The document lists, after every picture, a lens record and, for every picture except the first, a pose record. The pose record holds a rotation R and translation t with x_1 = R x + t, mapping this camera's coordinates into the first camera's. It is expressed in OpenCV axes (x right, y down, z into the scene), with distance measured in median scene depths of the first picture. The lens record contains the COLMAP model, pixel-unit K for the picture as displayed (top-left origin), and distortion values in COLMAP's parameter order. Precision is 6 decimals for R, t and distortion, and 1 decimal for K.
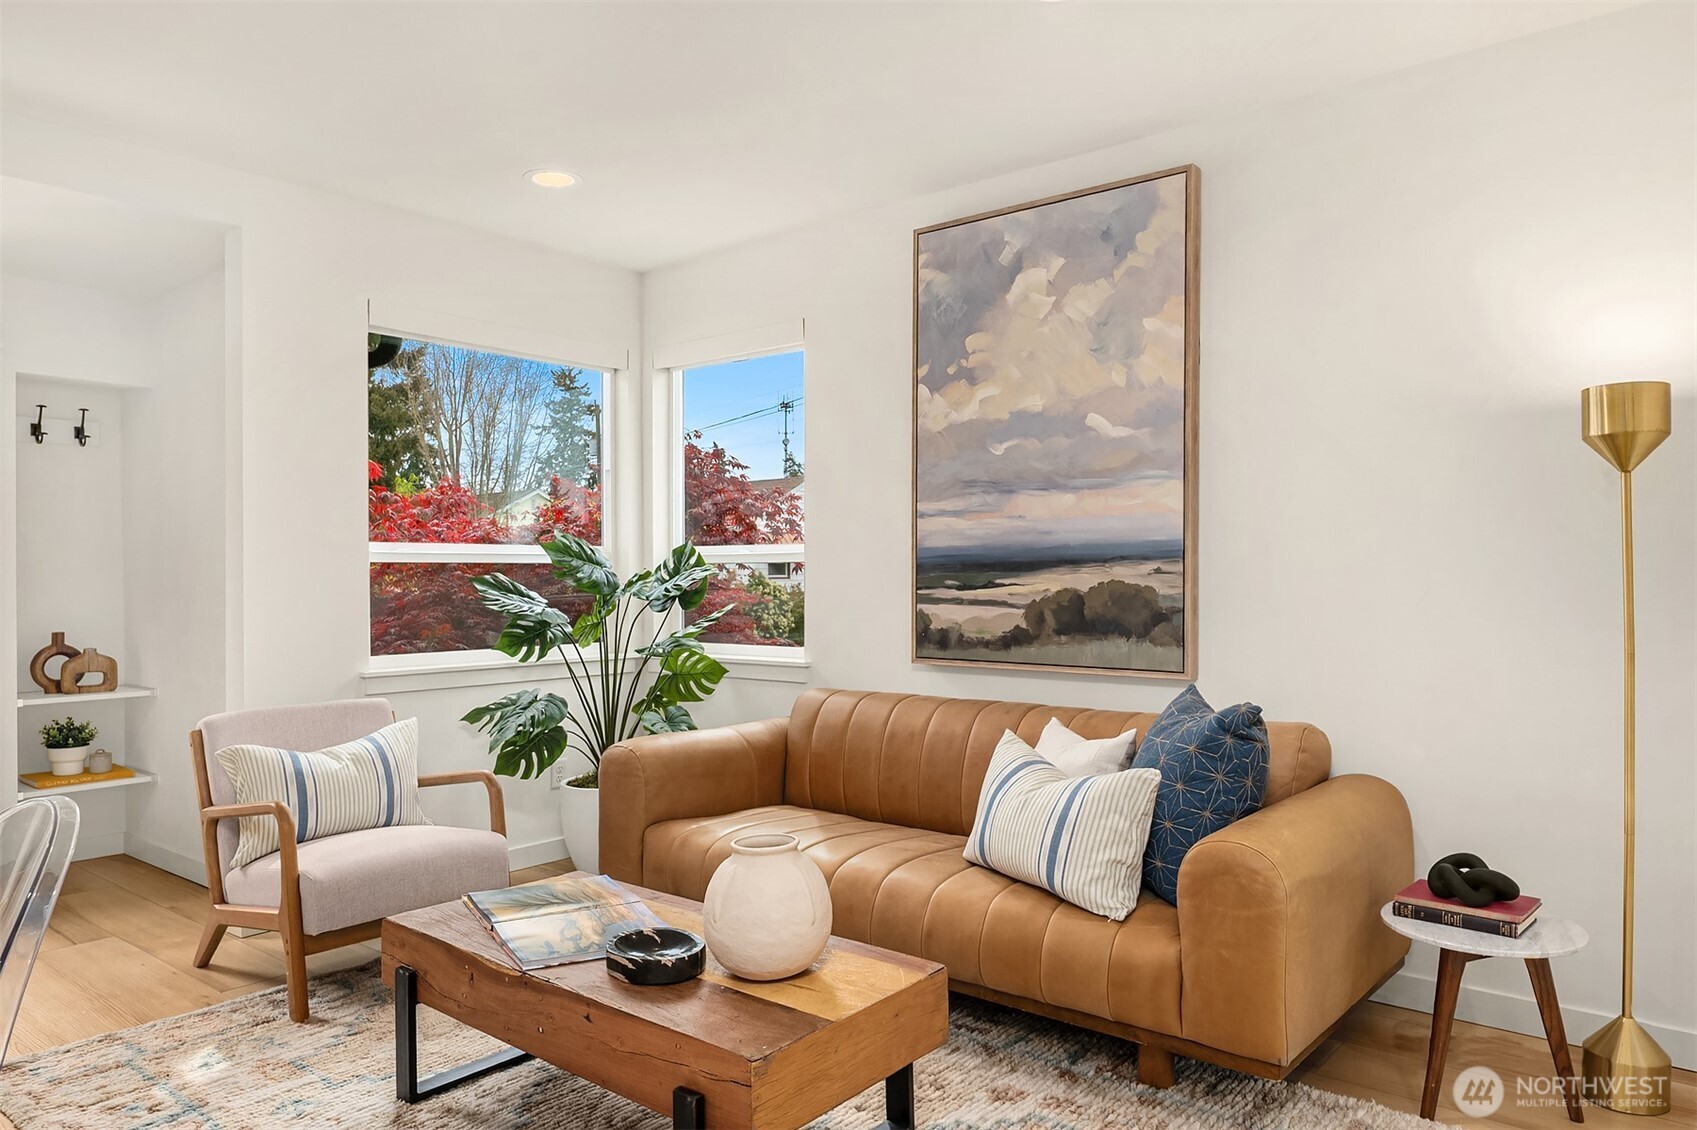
lens RADIAL K [[1127.7, 0, 847.1], [0, 1127.7, 566.4], [0, 0, 1]] dist [0.003045, -0.011354]
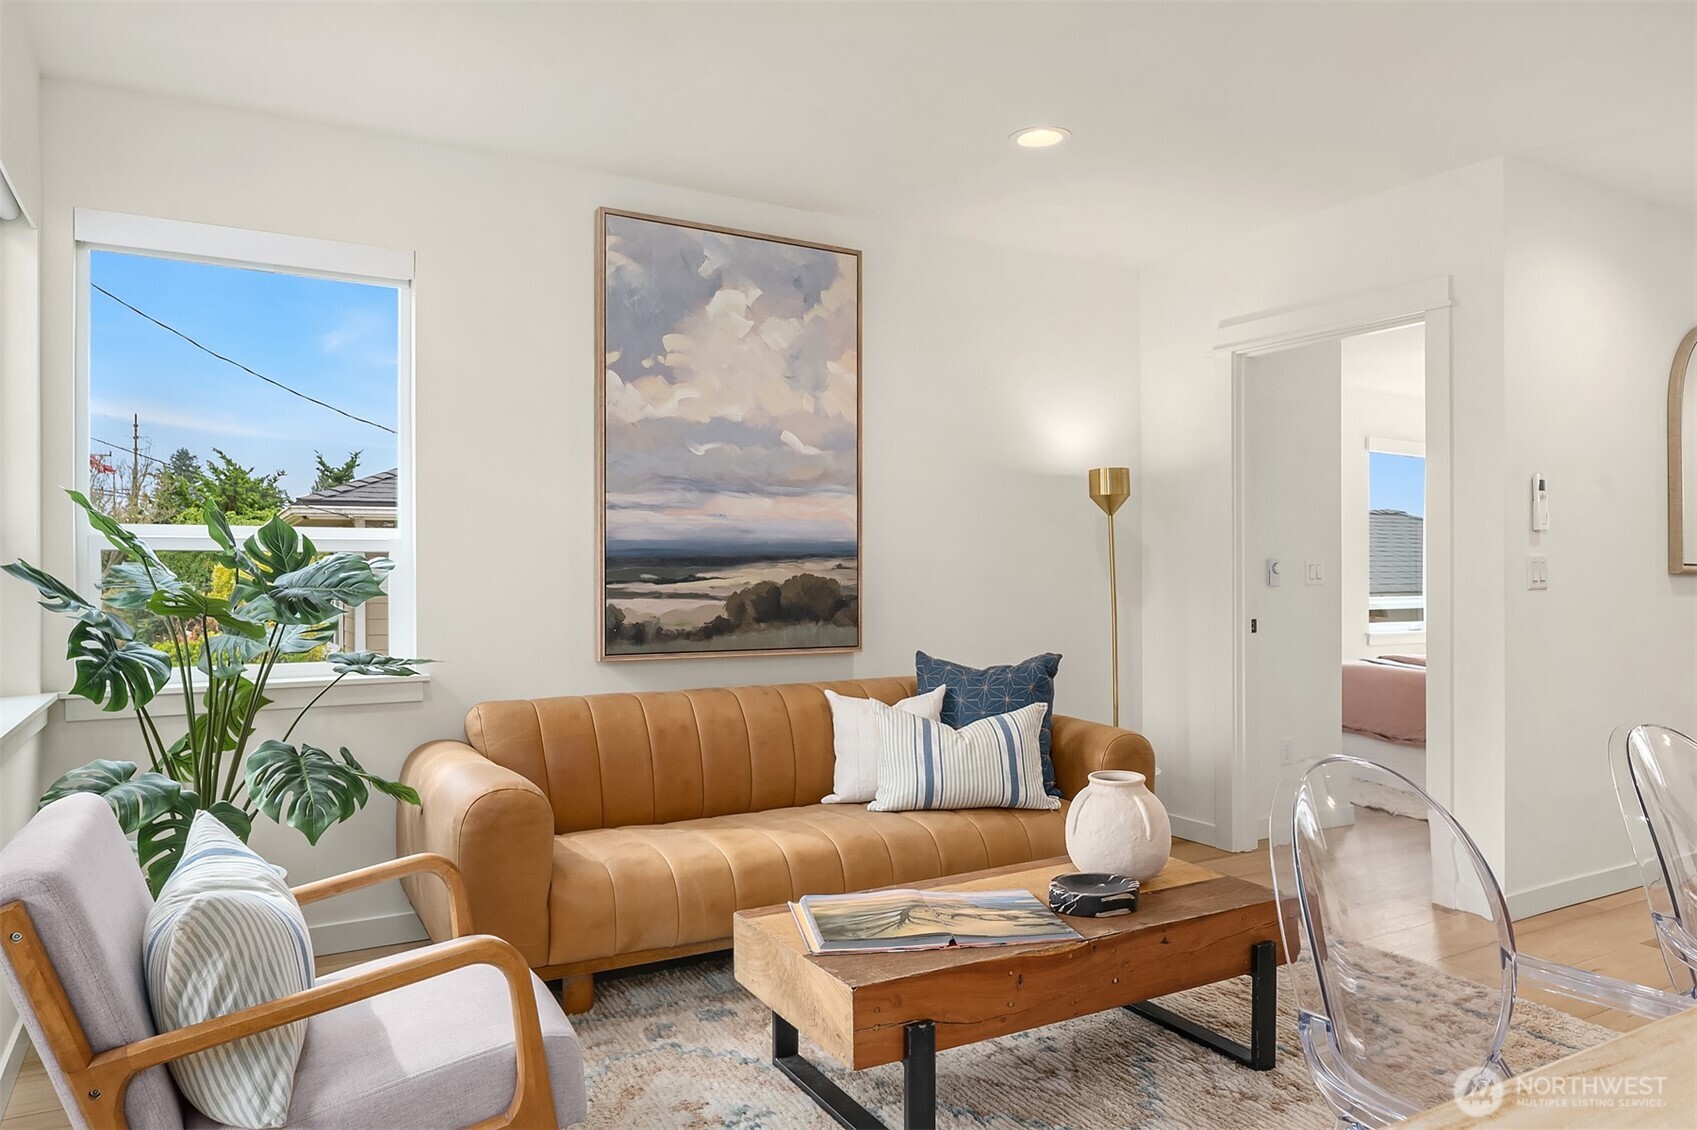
lens RADIAL K [[1127.7, 0, 793.4], [0, 1127.7, 581.3], [0, 0, 1]] dist [0.003045, -0.011354]
pose [[0.364822, 0.005481, 0.931061, -0.834986], [-0.000257, 0.999983, -0.005786, 0.025682], [-0.931077, 0.001871, 0.364817, 0.545830]]
